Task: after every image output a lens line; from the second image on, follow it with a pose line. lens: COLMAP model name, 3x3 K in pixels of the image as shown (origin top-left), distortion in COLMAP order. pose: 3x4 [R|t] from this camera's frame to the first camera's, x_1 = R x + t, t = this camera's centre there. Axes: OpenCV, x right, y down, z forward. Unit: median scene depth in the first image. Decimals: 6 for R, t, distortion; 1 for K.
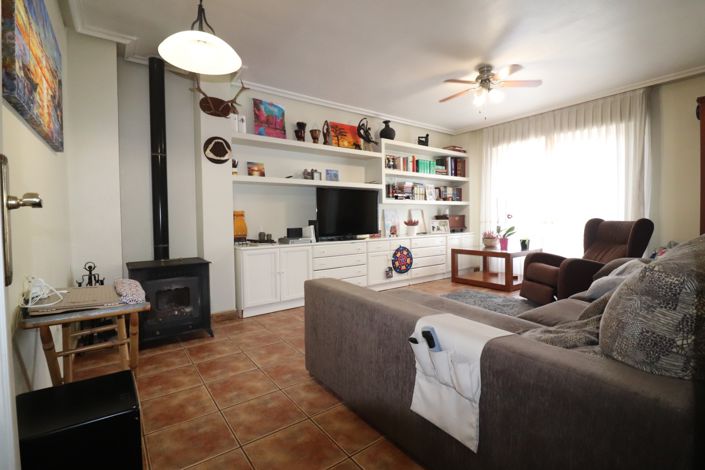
lens RADIAL K [[327.5, 0, 351.0], [0, 327.5, 234.4], [0, 0, 1]] dist [-0.019888, -0.001895]
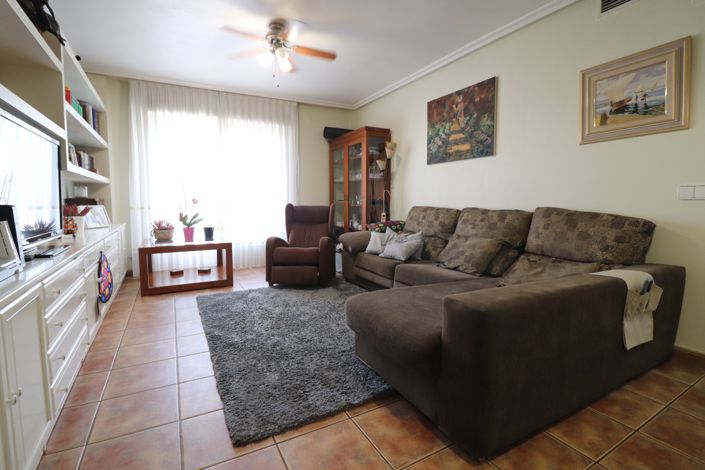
lens RADIAL K [[327.5, 0, 350.0], [0, 327.5, 231.6], [0, 0, 1]] dist [-0.019888, -0.001895]
pose [[0.133505, -0.079862, 0.987825, -0.314134], [0.043333, 0.996265, 0.074687, -0.022856], [-0.990100, 0.032834, 0.136467, 0.501041]]
